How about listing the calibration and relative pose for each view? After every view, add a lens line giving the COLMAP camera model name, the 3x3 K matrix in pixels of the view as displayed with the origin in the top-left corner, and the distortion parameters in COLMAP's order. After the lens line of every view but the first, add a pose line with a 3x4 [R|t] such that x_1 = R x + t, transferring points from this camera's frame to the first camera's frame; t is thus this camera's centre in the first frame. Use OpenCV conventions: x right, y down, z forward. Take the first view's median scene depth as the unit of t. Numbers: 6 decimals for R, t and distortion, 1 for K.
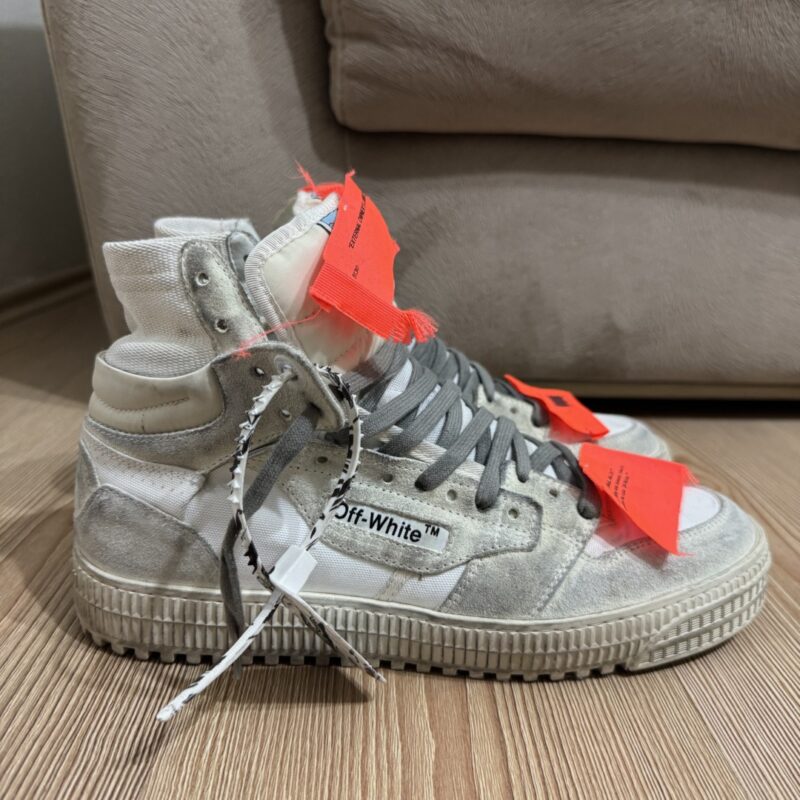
lens RADIAL K [[755.4, 0, 402.9], [0, 755.4, 401.1], [0, 0, 1]] dist [-0.042349, 0.000000]
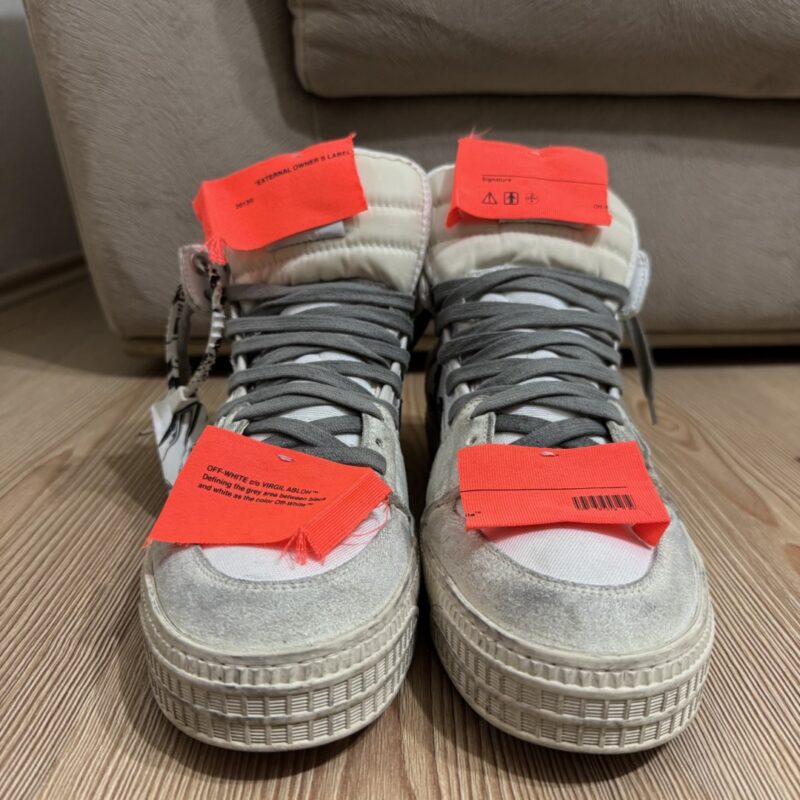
lens RADIAL K [[755.4, 0, 403.5], [0, 755.4, 402.0], [0, 0, 1]] dist [-0.042349, 0.000000]
pose [[0.998987, -0.030086, -0.033472, 0.076207], [0.030906, 0.999228, 0.024258, 0.043333], [0.032717, -0.025268, 0.999145, -0.051701]]
